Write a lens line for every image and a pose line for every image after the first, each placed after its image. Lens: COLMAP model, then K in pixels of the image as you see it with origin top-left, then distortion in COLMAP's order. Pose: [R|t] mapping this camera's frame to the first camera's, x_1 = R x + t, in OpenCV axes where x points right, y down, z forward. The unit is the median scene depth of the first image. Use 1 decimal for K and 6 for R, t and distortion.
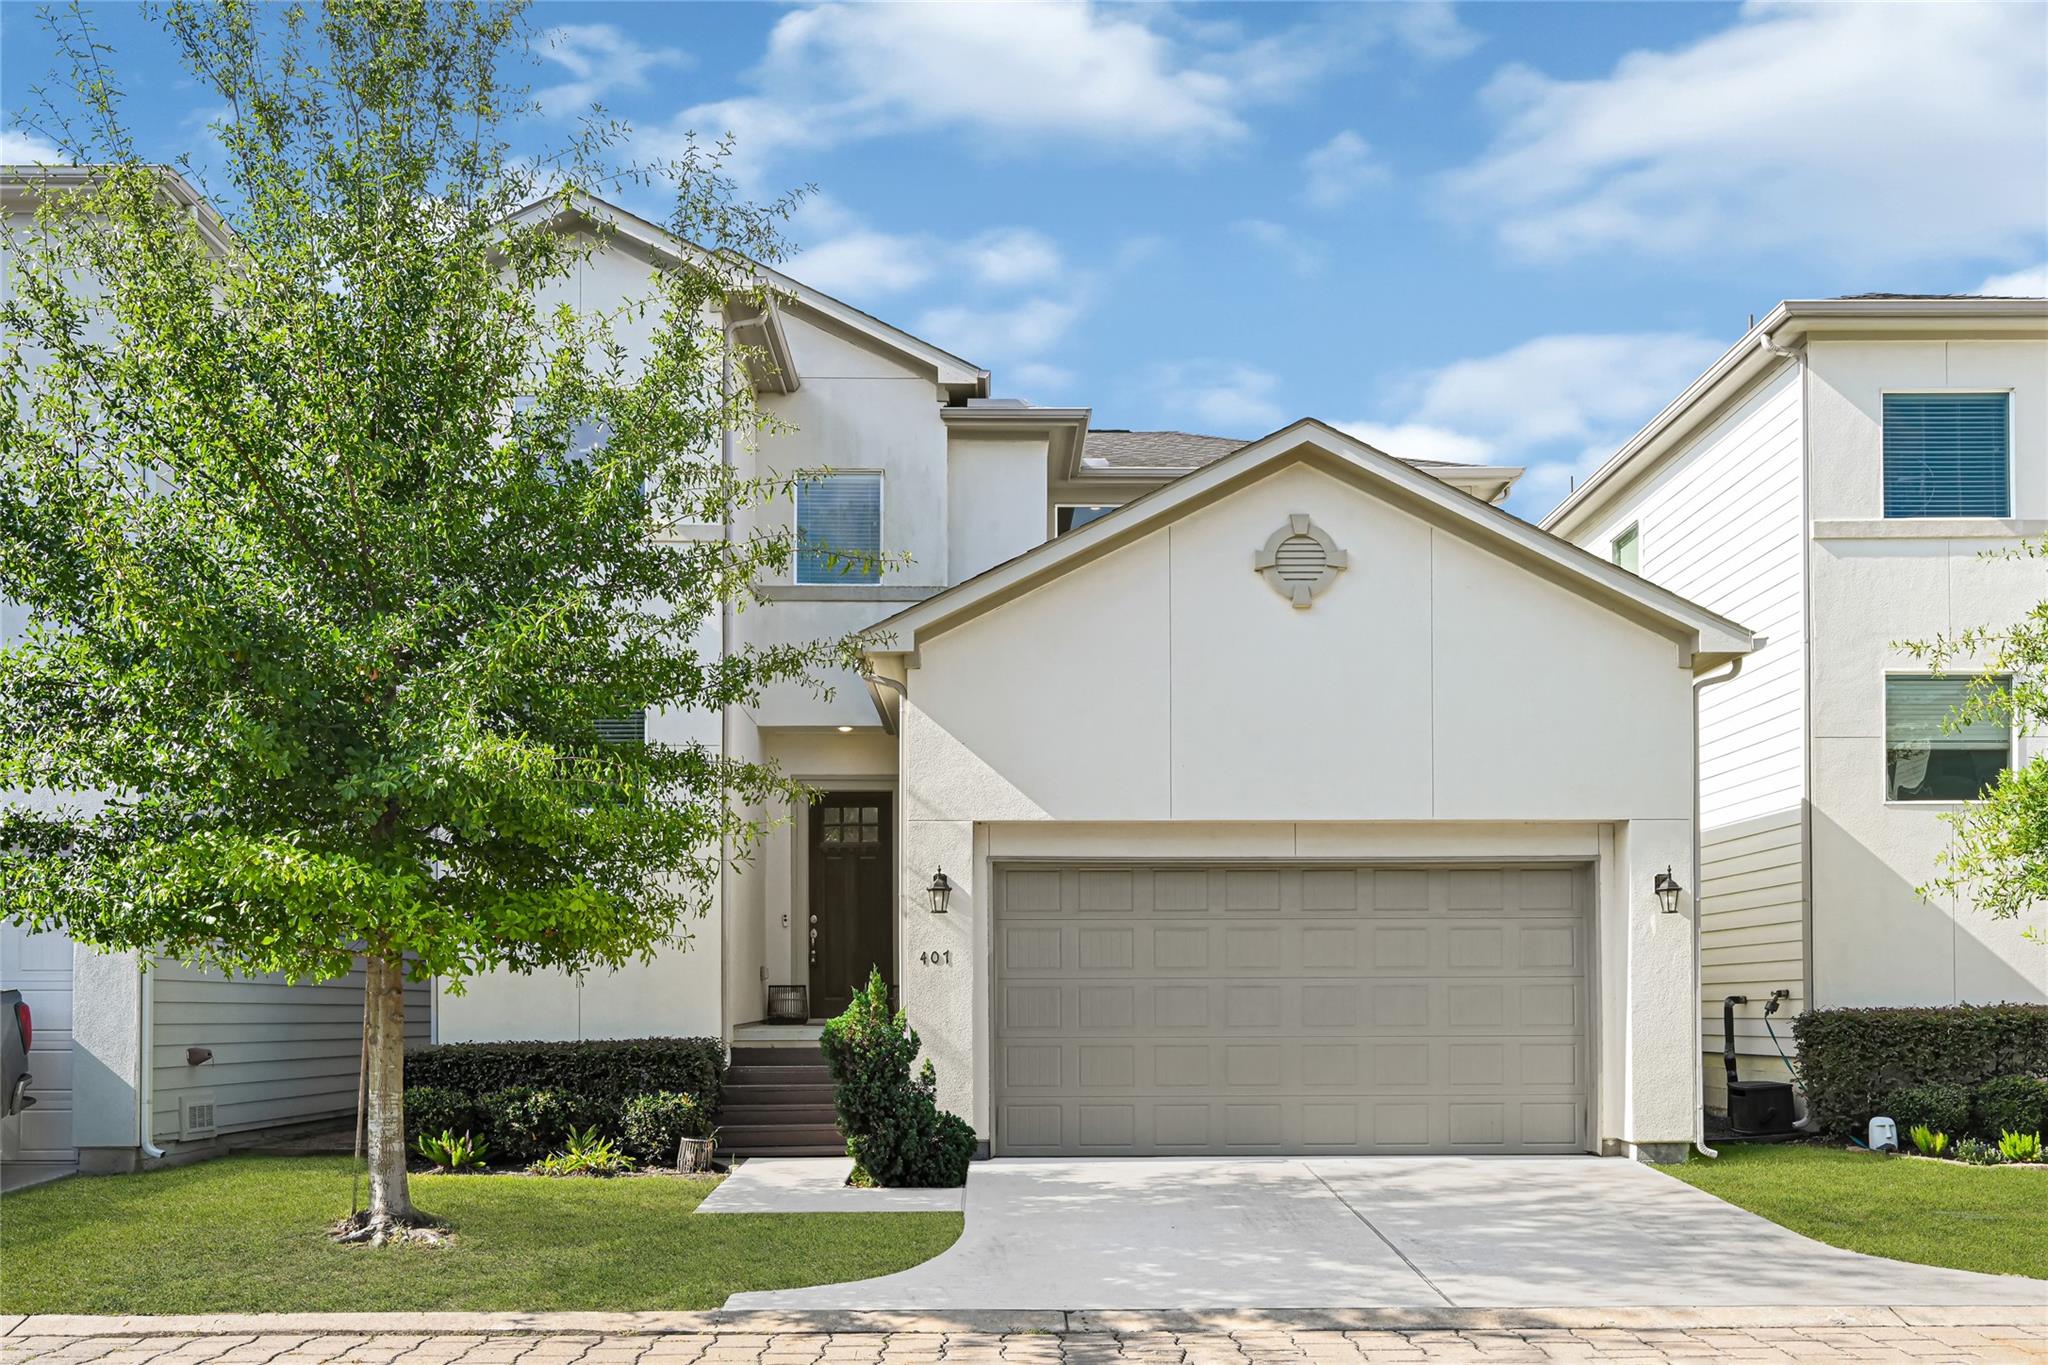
lens RADIAL K [[1527.6, 0, 1024.0], [0, 1527.6, 682.5], [0, 0, 1]] dist [0.003142, 0.000565]
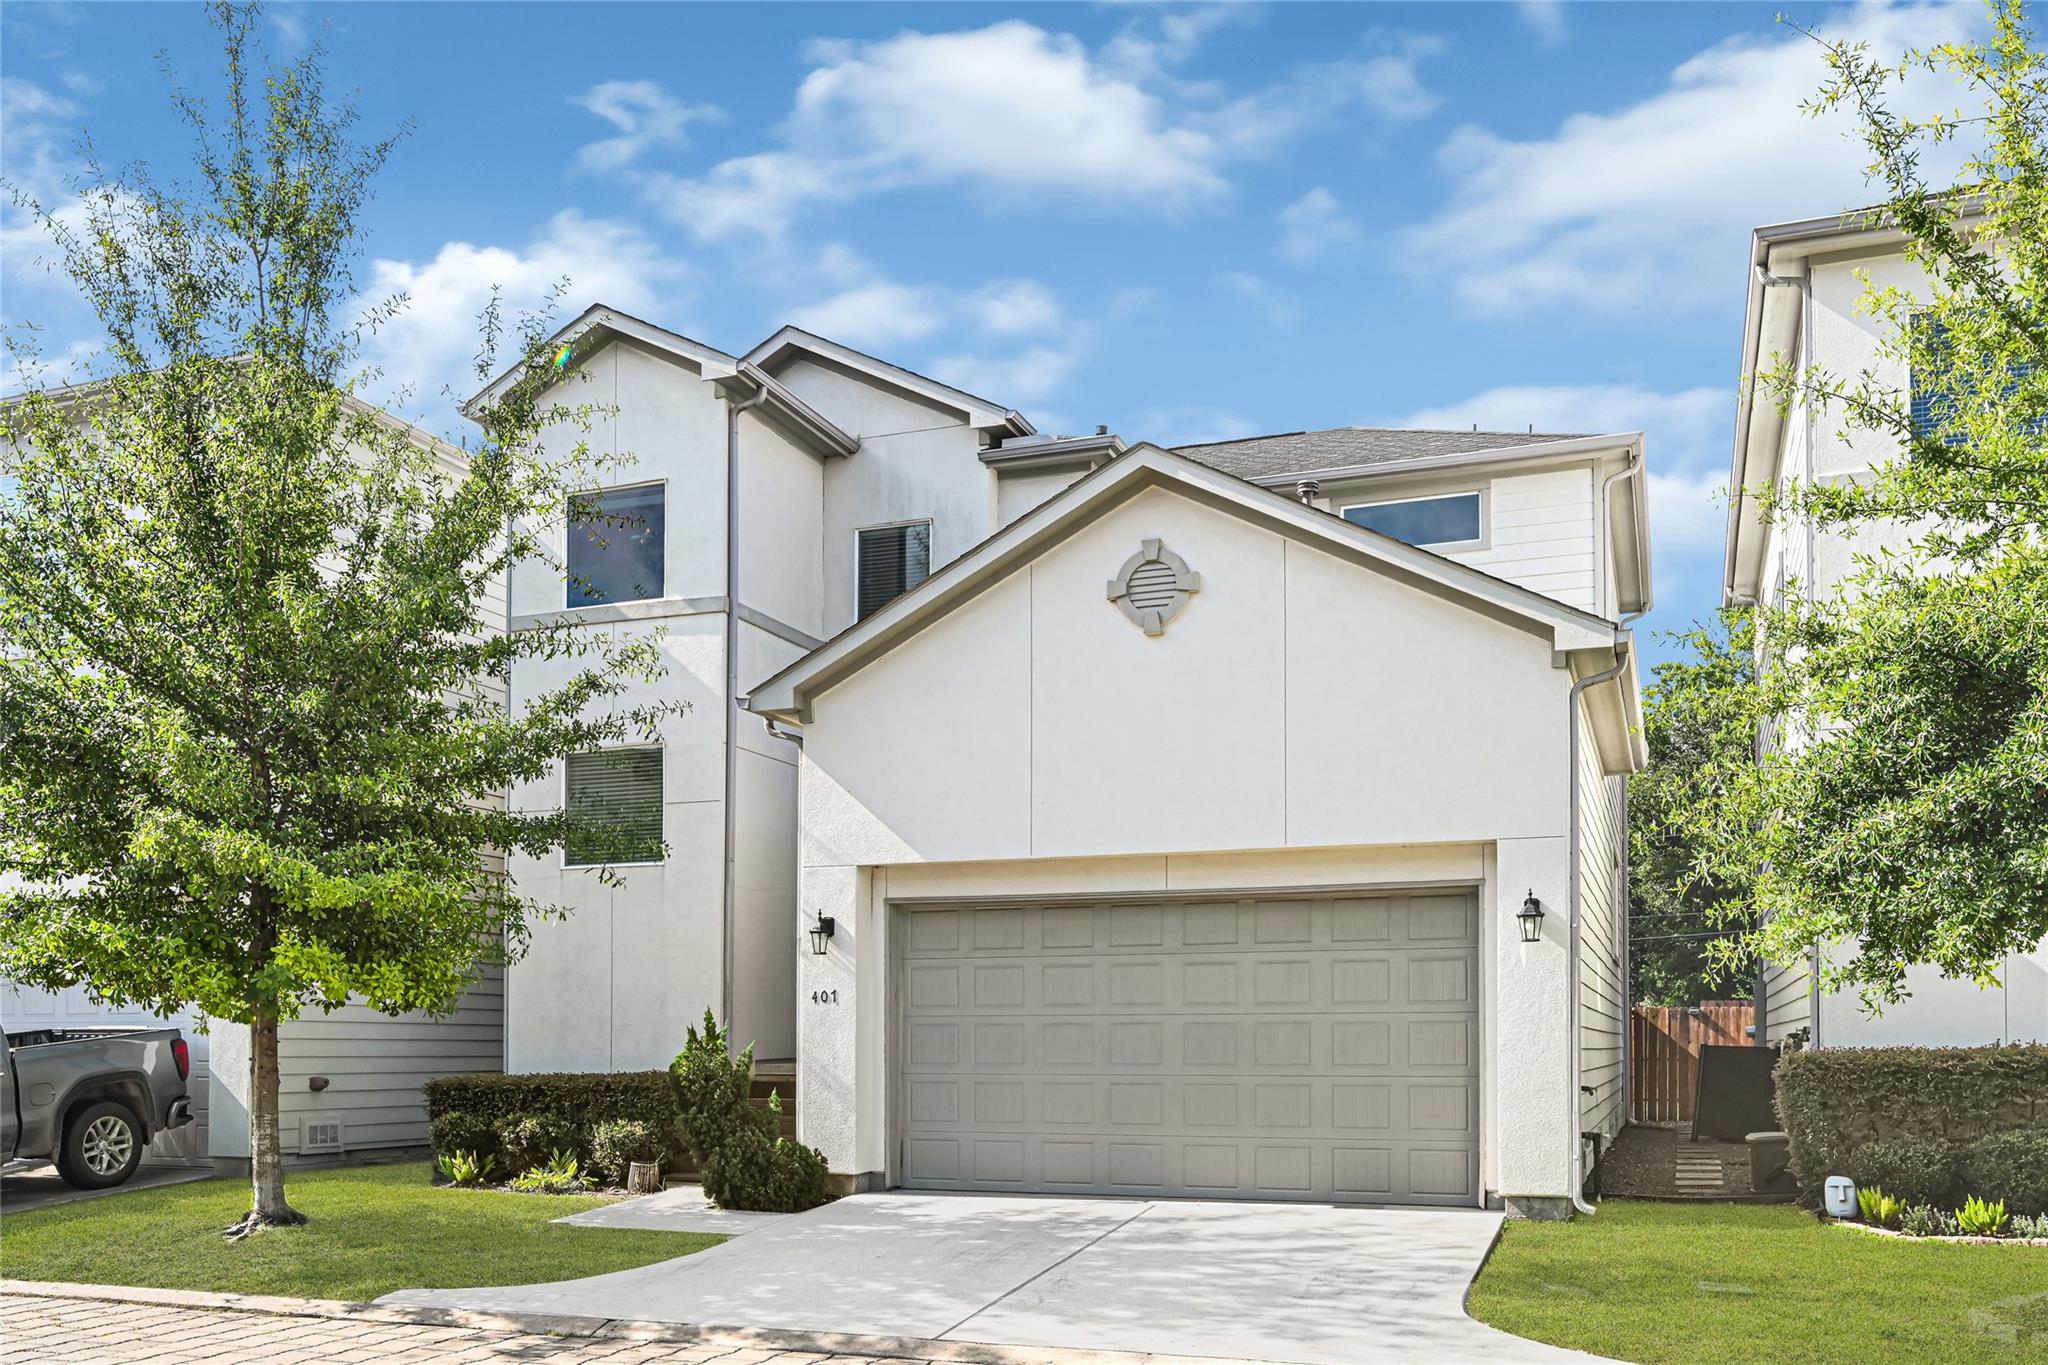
lens RADIAL K [[1601.2, 0, 1024.0], [0, 1601.2, 682.5], [0, 0, 1]] dist [0.007923, -0.003773]
pose [[0.936848, -0.074785, -0.341647, 0.460056], [0.070188, 0.997200, -0.025817, 0.002089], [0.342621, 0.000208, 0.939474, 0.008560]]
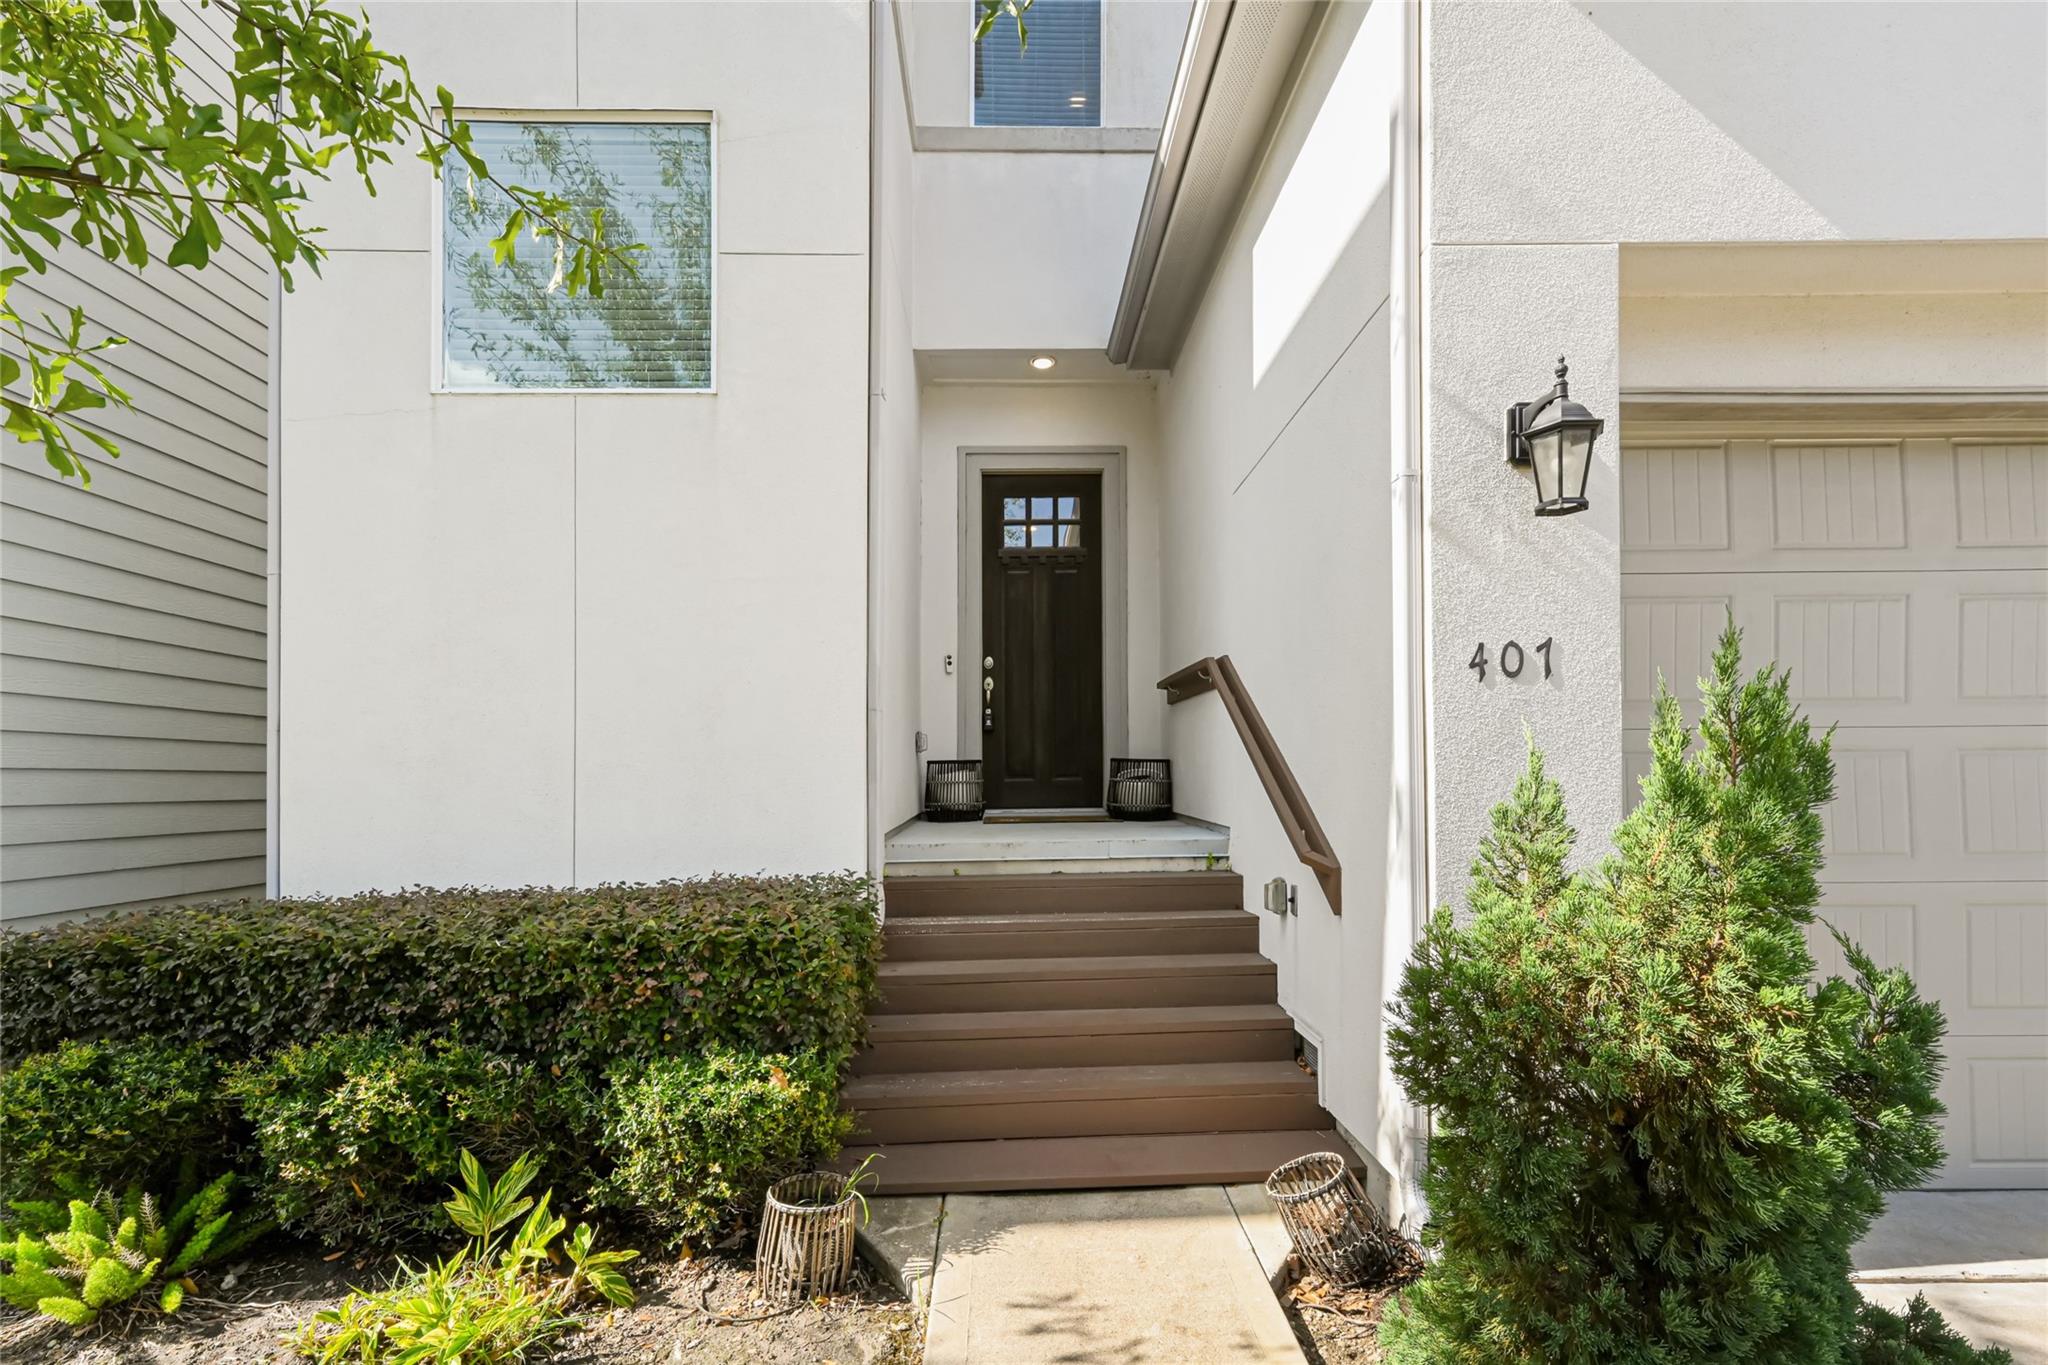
lens RADIAL K [[987.5, 0, 1026.6], [0, 987.5, 653.3], [0, 0, 1]] dist [0.042305, 0.000095]
pose [[0.999651, -0.024370, -0.010170, -0.159235], [0.025143, 0.996111, 0.084447, 0.156247], [0.008072, -0.084673, 0.996376, 0.777980]]
